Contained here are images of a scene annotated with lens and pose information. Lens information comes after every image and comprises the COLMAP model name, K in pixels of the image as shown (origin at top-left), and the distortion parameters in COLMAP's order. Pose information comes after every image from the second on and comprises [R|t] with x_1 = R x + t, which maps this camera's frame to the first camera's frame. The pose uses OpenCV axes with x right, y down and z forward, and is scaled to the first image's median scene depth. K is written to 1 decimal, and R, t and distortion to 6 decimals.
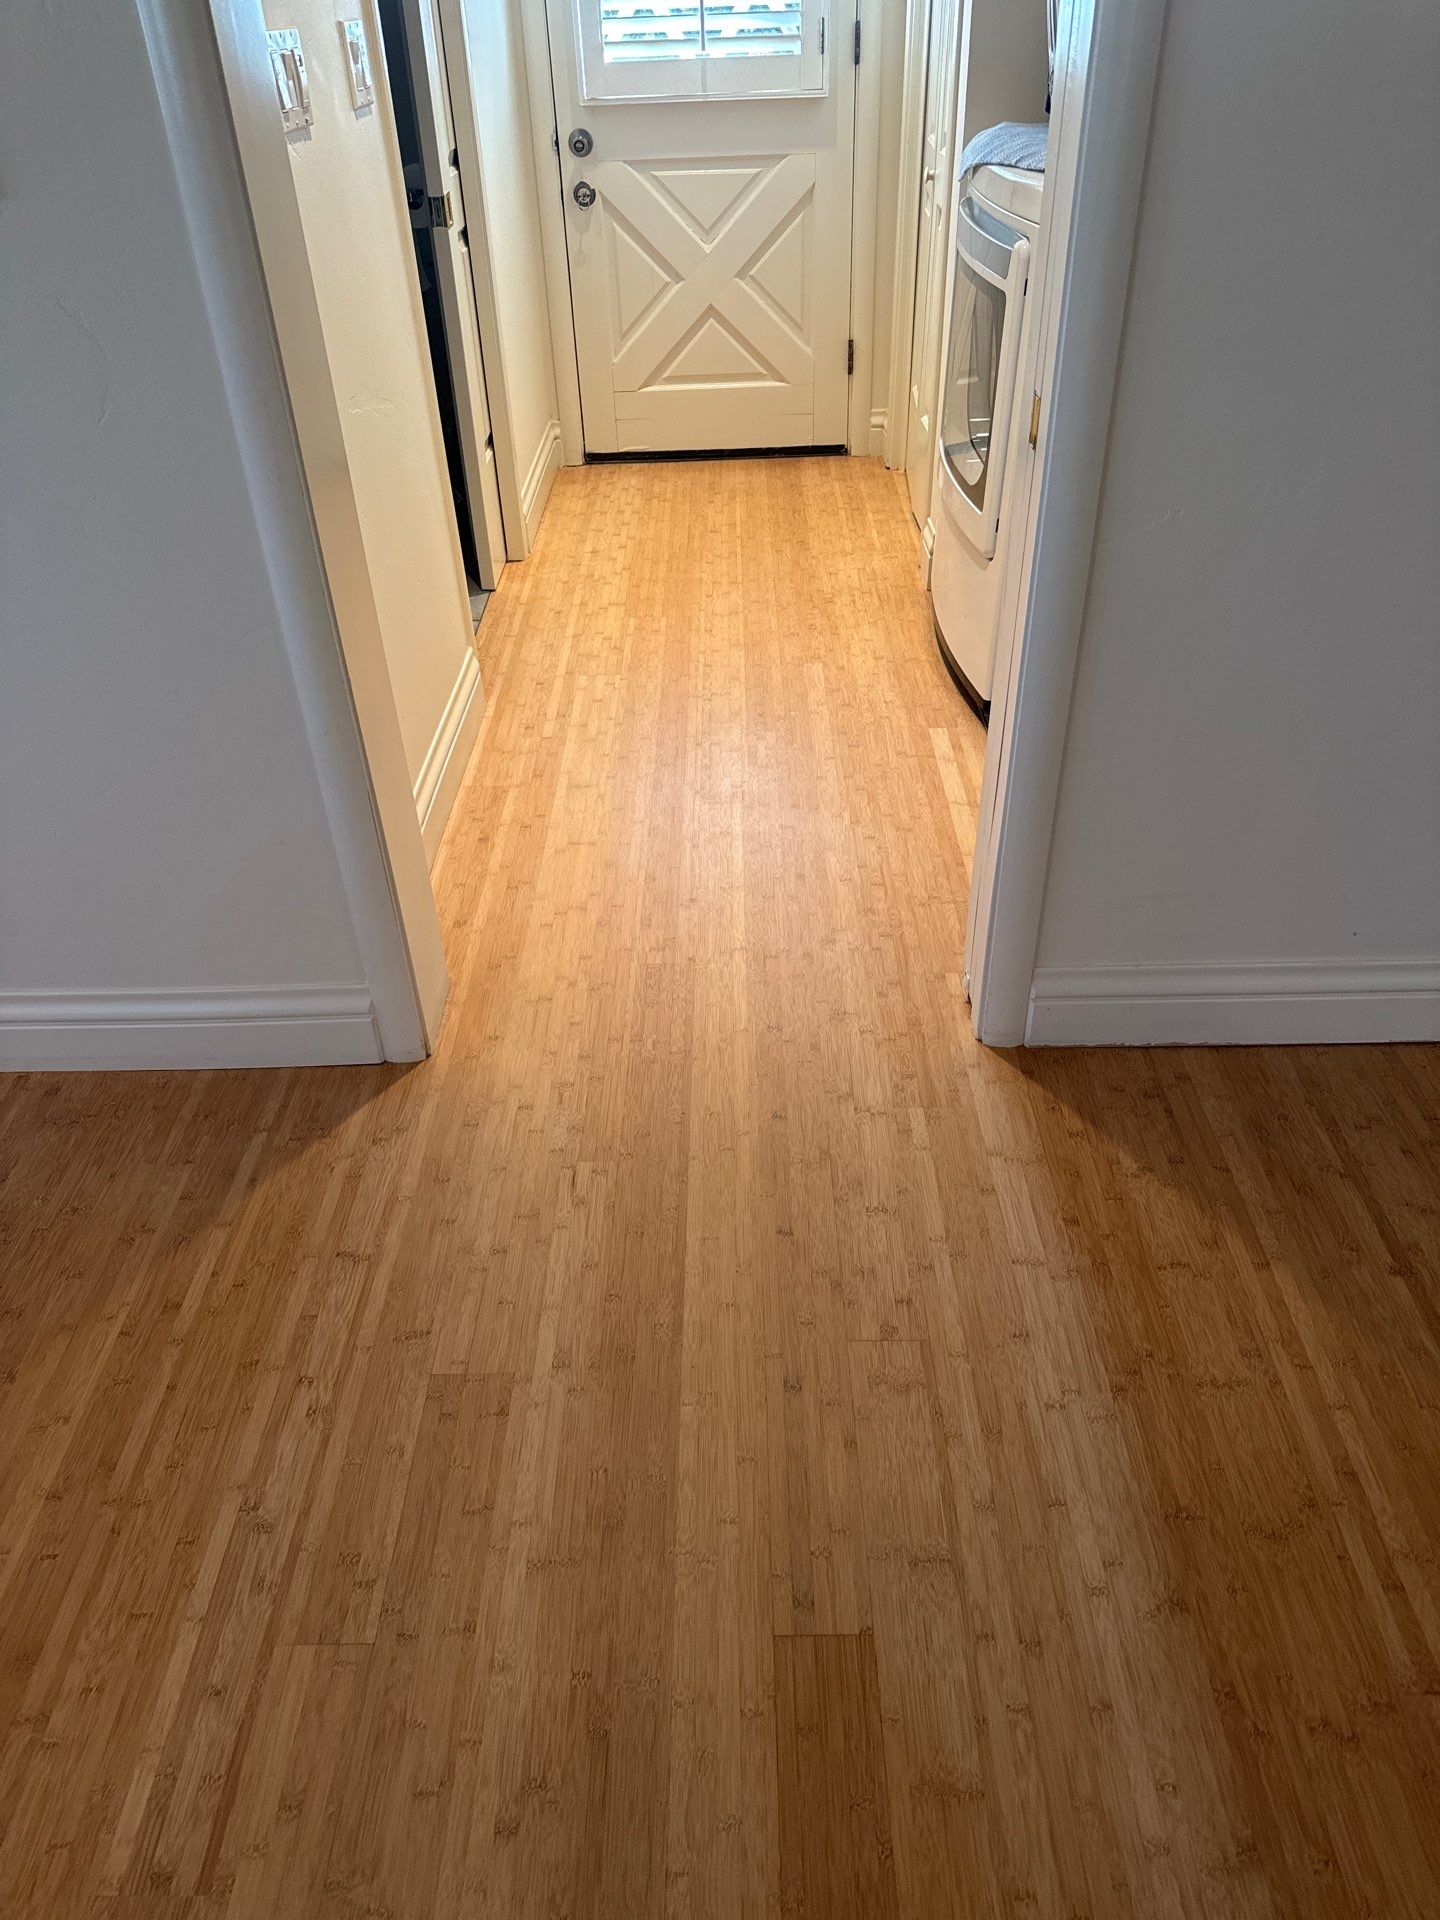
lens RADIAL K [[1360.9, 0, 718.5], [0, 1360.9, 934.1], [0, 0, 1]] dist [0.050588, -0.045885]
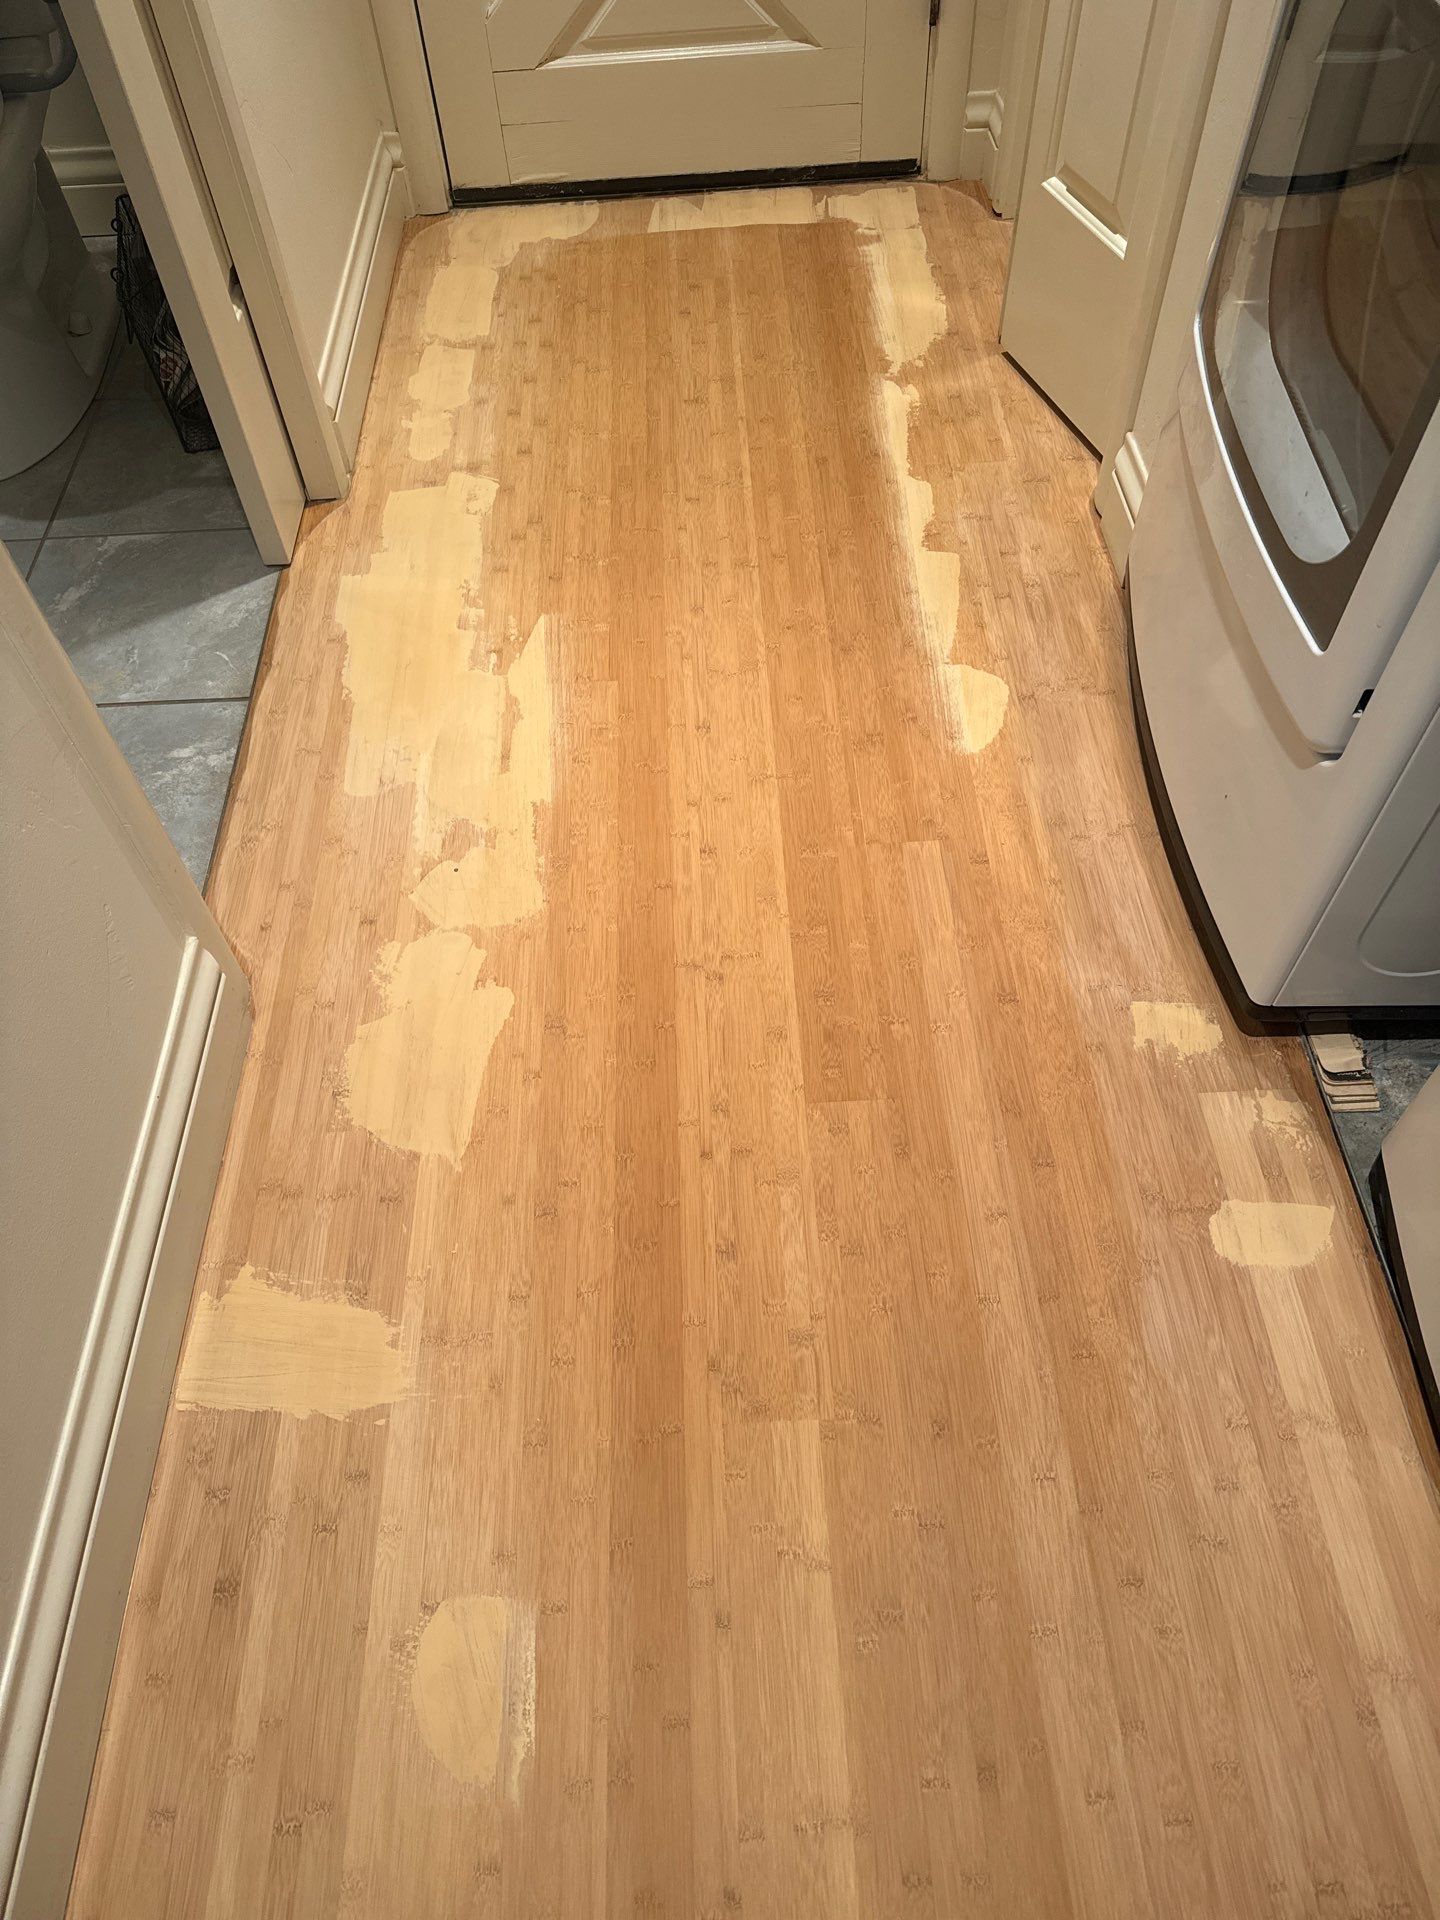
lens RADIAL K [[1360.9, 0, 718.5], [0, 1360.9, 934.1], [0, 0, 1]] dist [0.050588, -0.045885]
pose [[0.999086, -0.039453, 0.016453, -0.011306], [0.032774, 0.954096, 0.297702, -0.260620], [-0.027444, -0.296891, 0.954517, 0.431205]]
